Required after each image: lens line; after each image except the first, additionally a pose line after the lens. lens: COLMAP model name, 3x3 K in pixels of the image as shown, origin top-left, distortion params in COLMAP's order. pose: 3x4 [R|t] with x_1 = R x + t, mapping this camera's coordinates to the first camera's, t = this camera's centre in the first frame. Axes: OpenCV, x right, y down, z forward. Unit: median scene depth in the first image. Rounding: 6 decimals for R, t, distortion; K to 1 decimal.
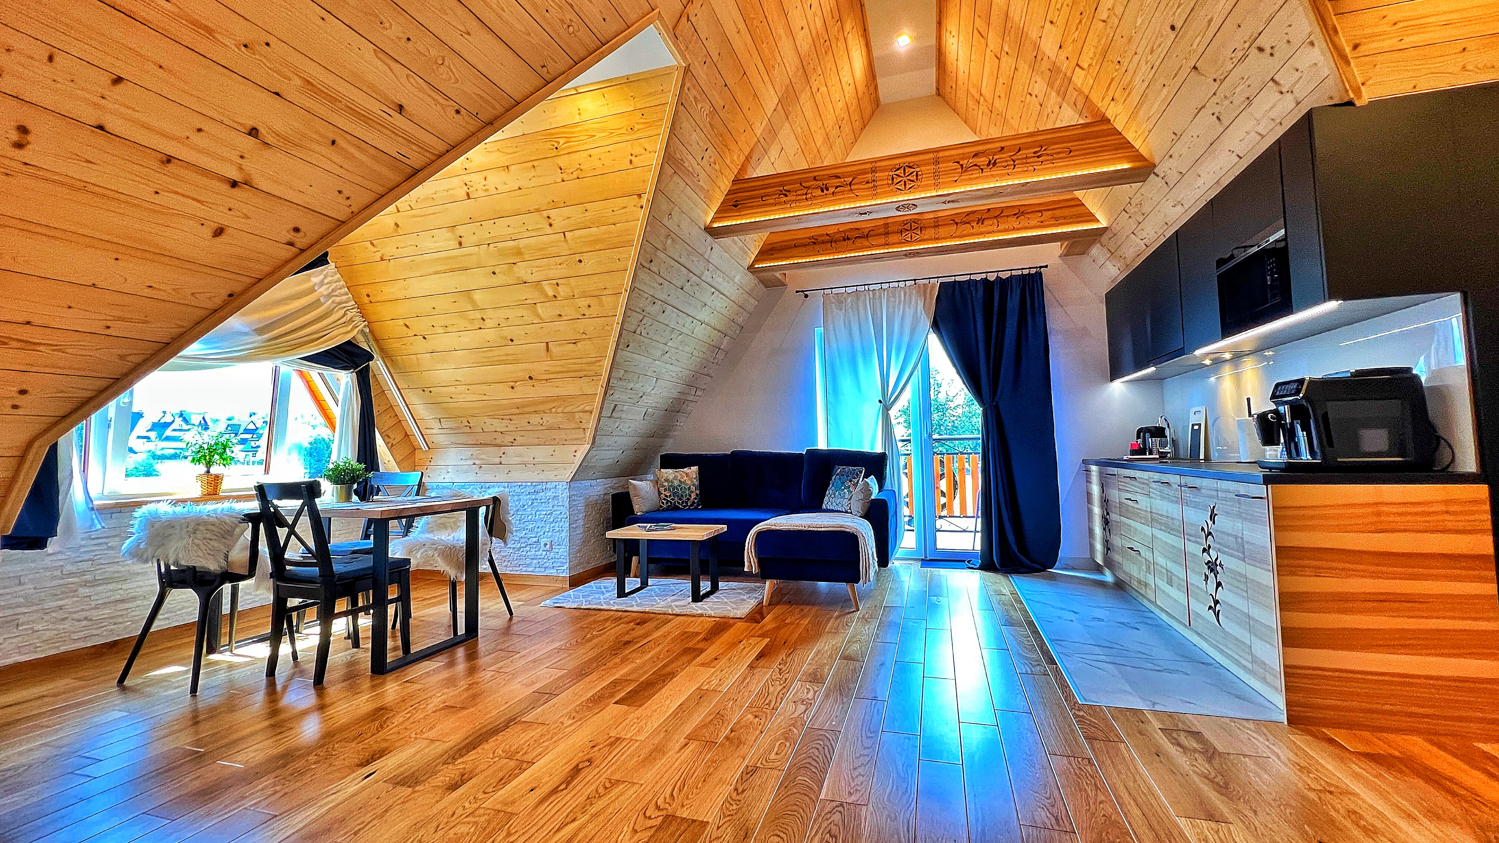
lens RADIAL K [[600.7, 0, 746.9], [0, 600.7, 414.6], [0, 0, 1]] dist [-0.002295, 0.000155]
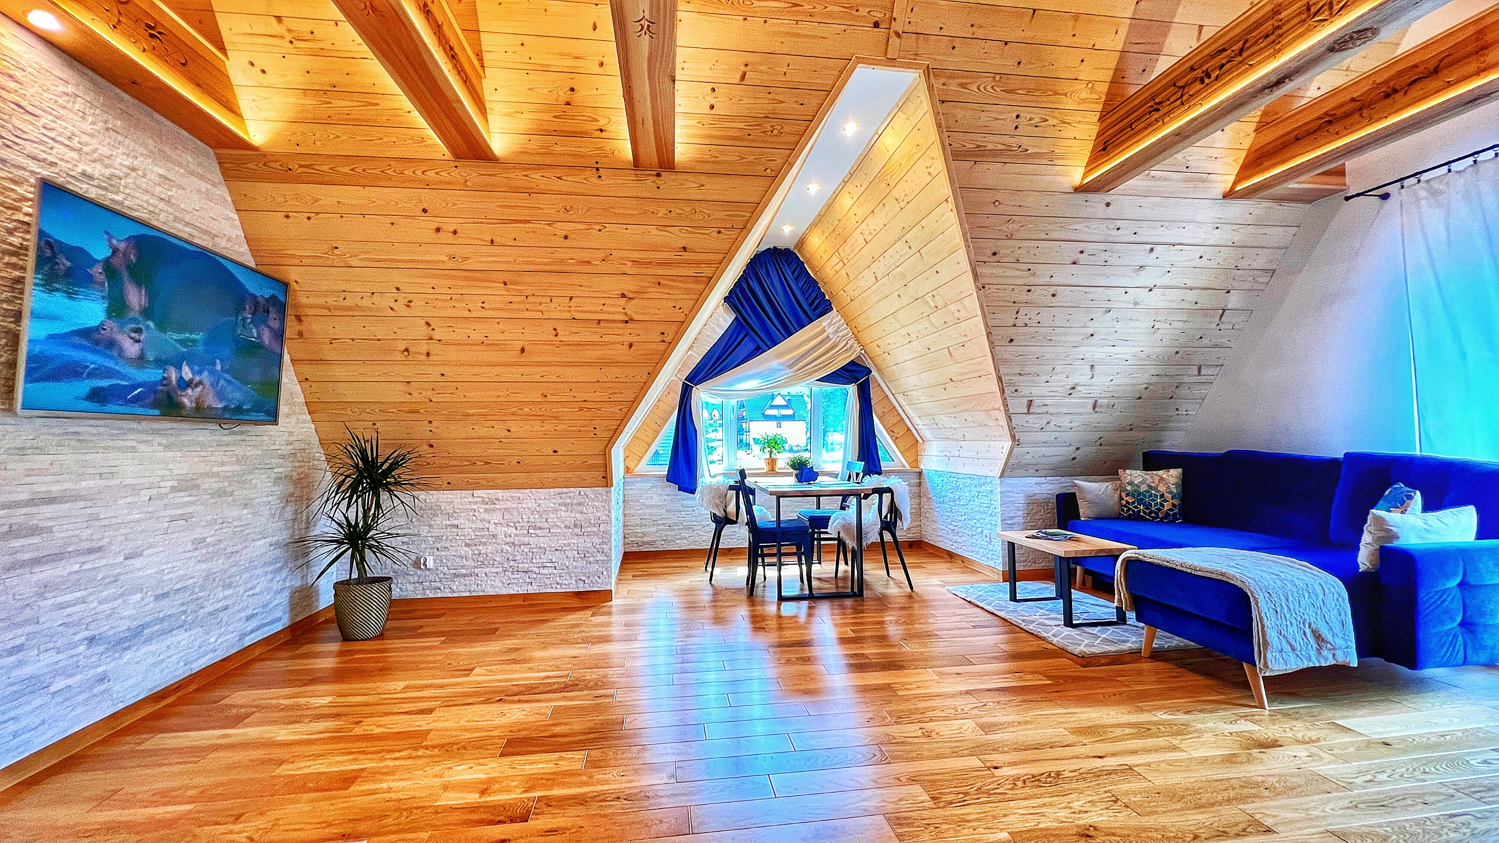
lens RADIAL K [[600.7, 0, 746.9], [0, 600.7, 414.6], [0, 0, 1]] dist [-0.002295, 0.000155]
pose [[0.434699, -0.022479, -0.900295, 0.478429], [0.059355, 0.998230, 0.003735, -0.025719], [0.898618, -0.055060, 0.435264, 0.202991]]
